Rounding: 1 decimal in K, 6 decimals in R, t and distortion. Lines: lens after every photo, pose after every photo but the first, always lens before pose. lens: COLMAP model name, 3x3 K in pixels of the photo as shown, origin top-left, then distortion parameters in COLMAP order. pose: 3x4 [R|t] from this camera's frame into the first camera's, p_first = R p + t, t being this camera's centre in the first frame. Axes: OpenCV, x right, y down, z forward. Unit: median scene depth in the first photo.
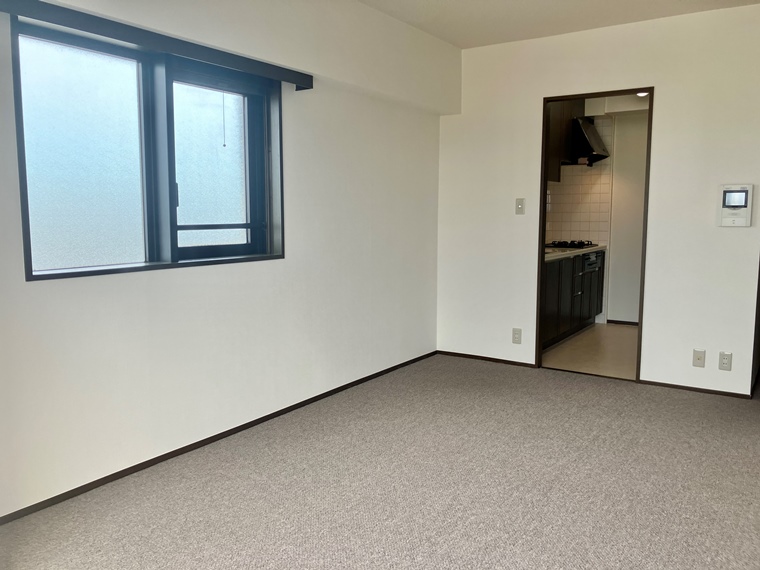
lens RADIAL K [[622.8, 0, 380.0], [0, 622.8, 285.0], [0, 0, 1]] dist [0.004987, 0.000893]
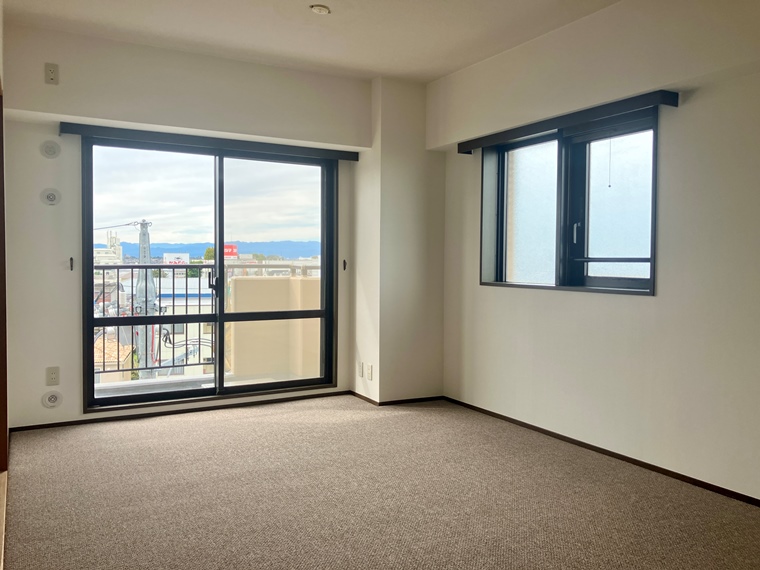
lens RADIAL K [[622.8, 0, 380.0], [0, 622.8, 285.0], [0, 0, 1]] dist [0.004987, 0.000893]
pose [[-0.450750, 0.030489, -0.892130, 0.904559], [-0.113490, 0.989349, 0.091152, -0.103658], [0.885407, 0.142334, -0.442488, 1.135489]]
